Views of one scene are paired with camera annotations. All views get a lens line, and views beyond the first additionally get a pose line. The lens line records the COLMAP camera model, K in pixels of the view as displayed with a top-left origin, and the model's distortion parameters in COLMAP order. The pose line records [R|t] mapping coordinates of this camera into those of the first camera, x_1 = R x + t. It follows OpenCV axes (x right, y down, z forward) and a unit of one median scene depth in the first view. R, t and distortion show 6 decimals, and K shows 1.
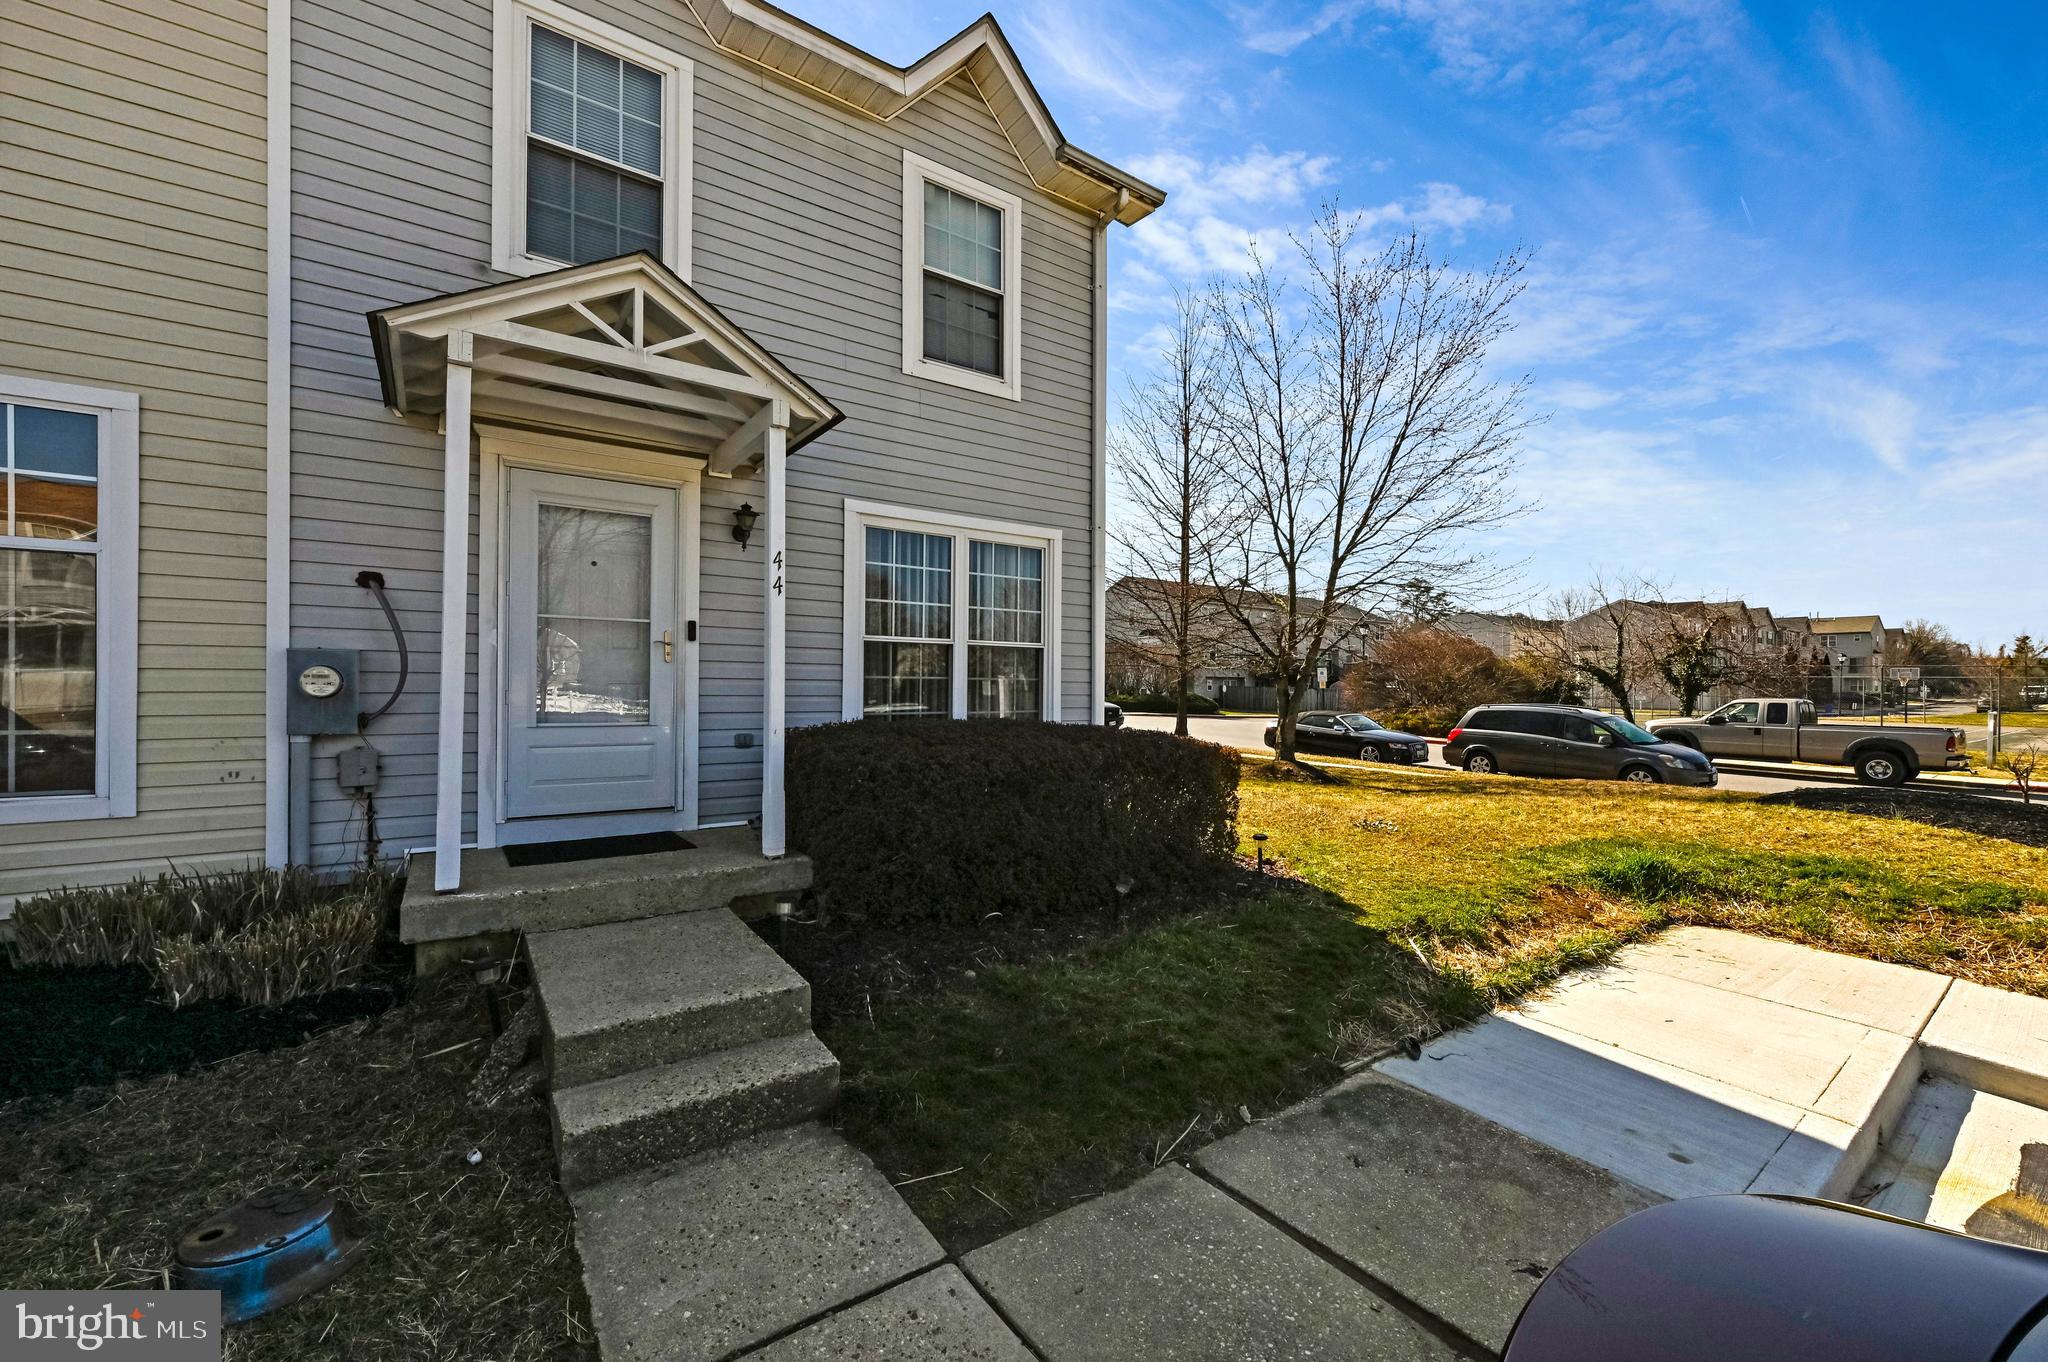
lens RADIAL K [[820.7, 0, 1026.6], [0, 820.7, 690.4], [0, 0, 1]] dist [-0.008575, 0.000034]
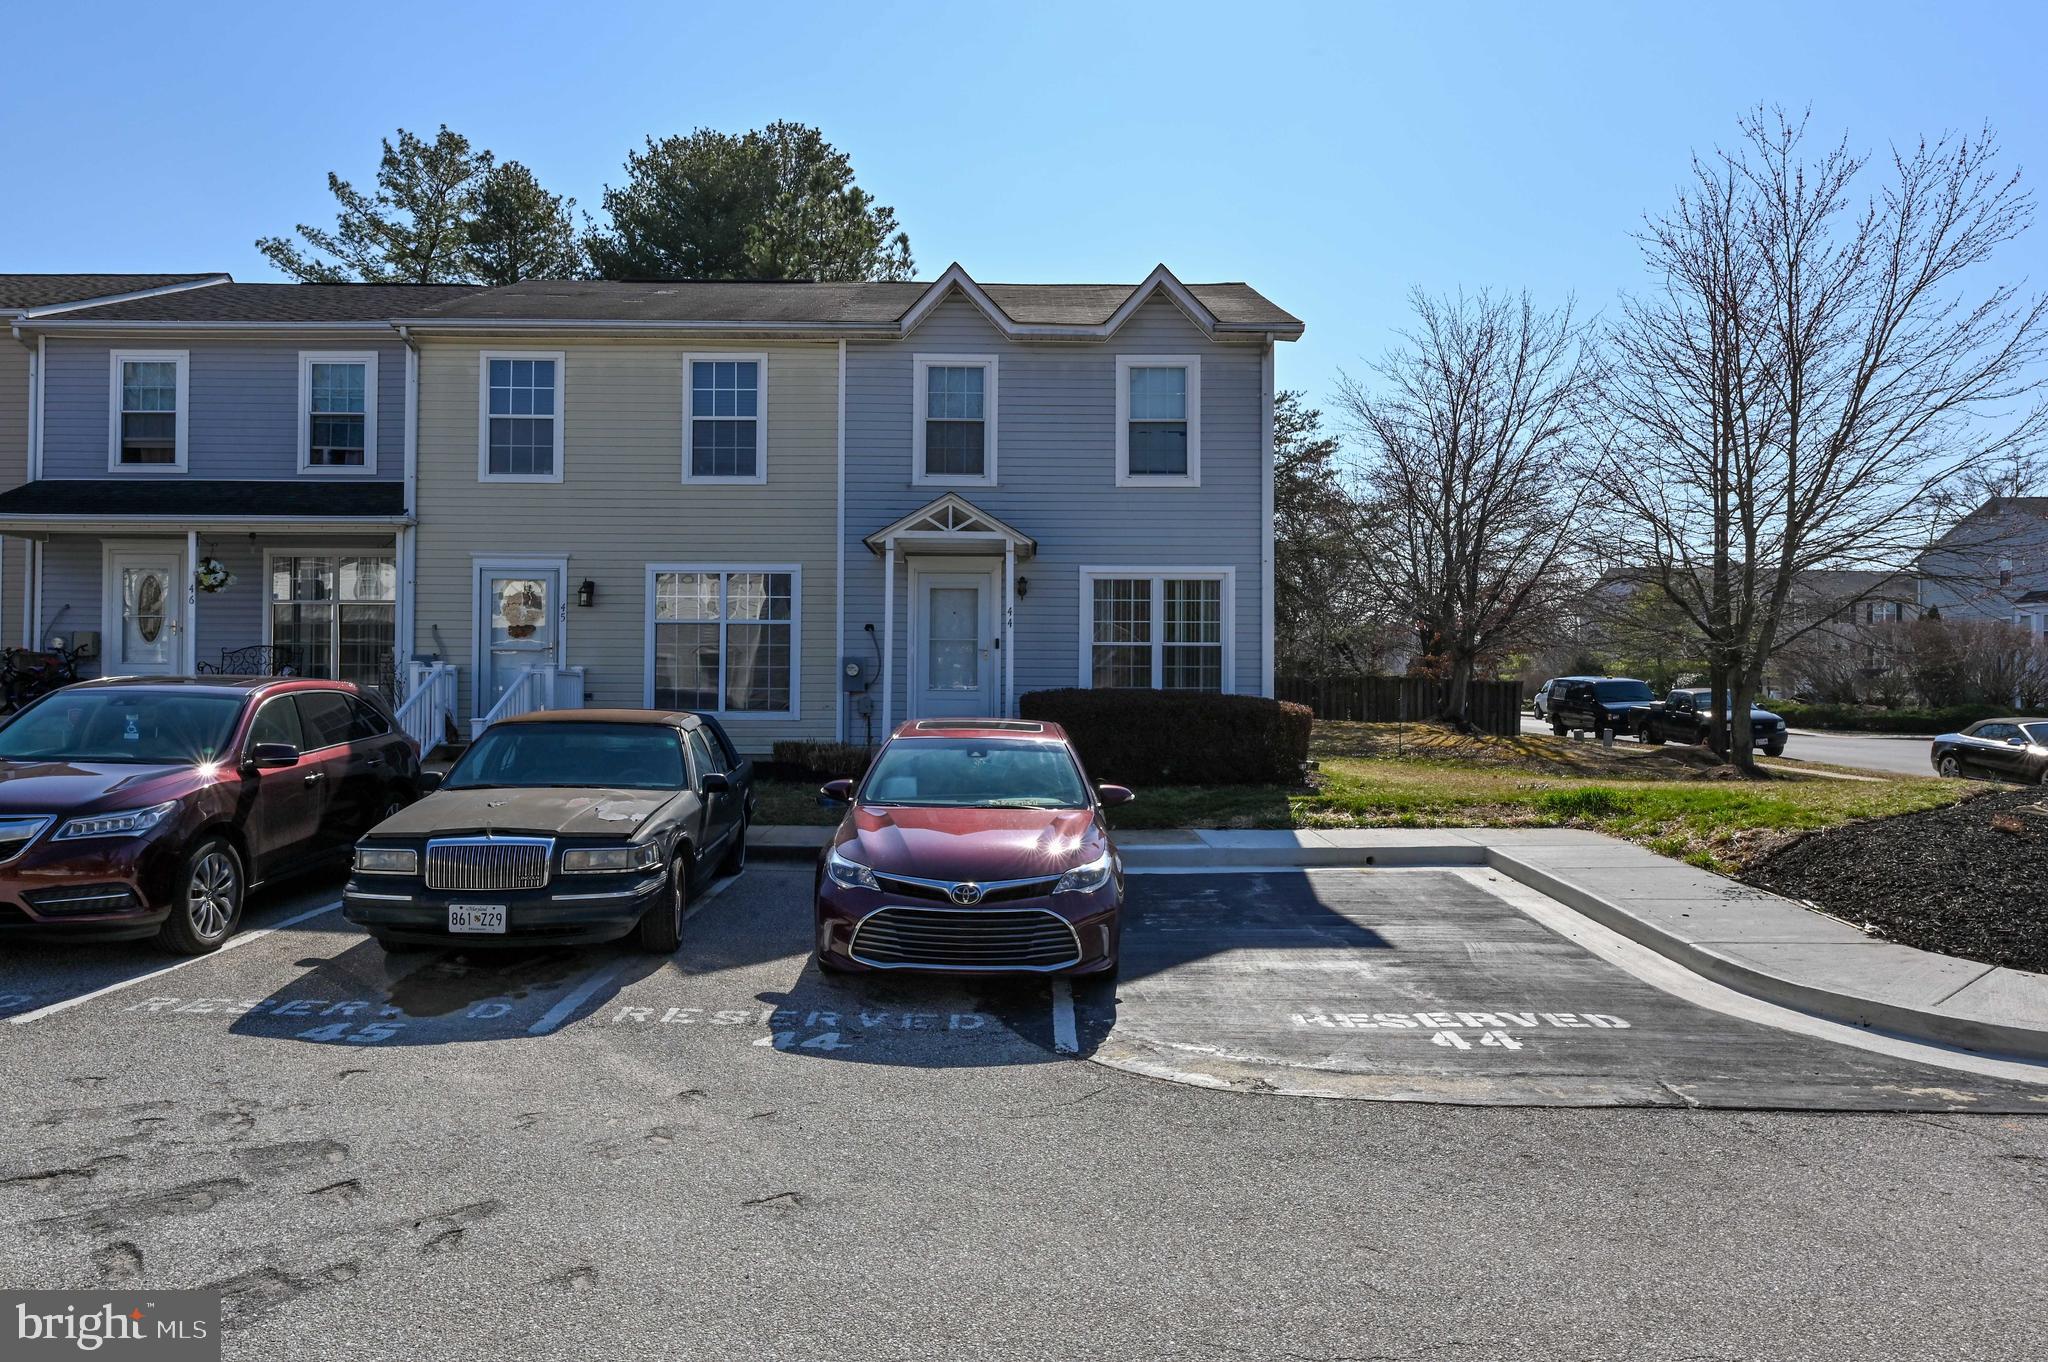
lens RADIAL K [[1354.2, 0, 1025.7], [0, 1354.2, 678.6], [0, 0, 1]] dist [0.006204, -0.001031]
pose [[0.812066, -0.012378, -0.583435, 1.341361], [-0.000960, 0.999745, -0.022548, 0.073243], [0.583565, 0.018871, 0.811847, -1.391406]]
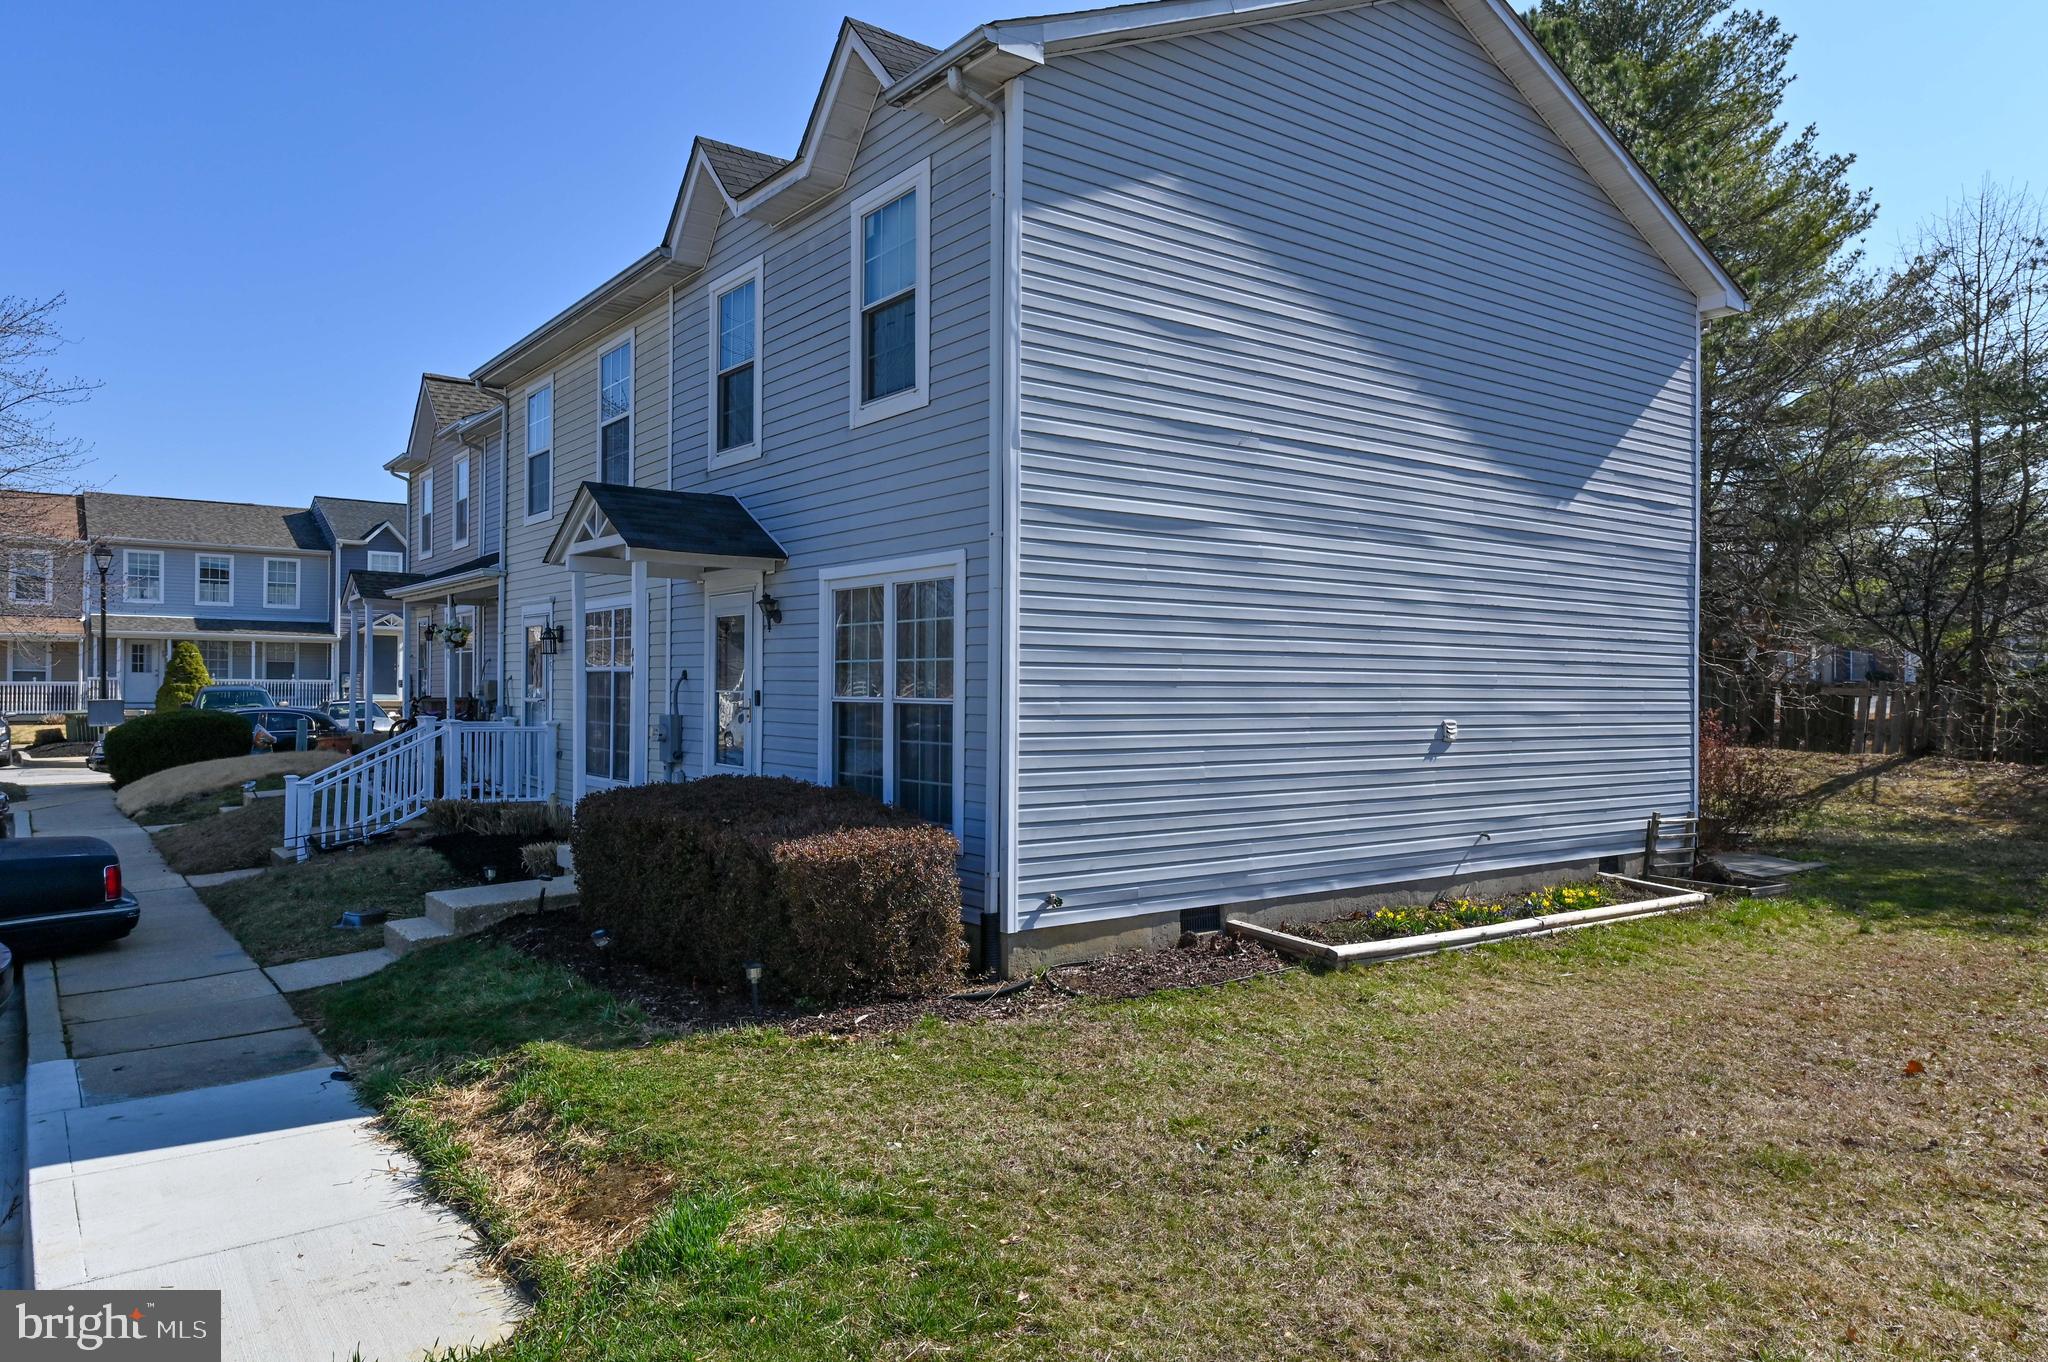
lens RADIAL K [[1354.2, 0, 1023.1], [0, 1354.2, 694.2], [0, 0, 1]] dist [0.006204, -0.001031]
pose [[0.014439, -0.003770, -0.999889, 1.497343], [-0.012892, 0.999909, -0.003957, -0.065469], [0.999813, 0.012948, 0.014389, 1.199319]]
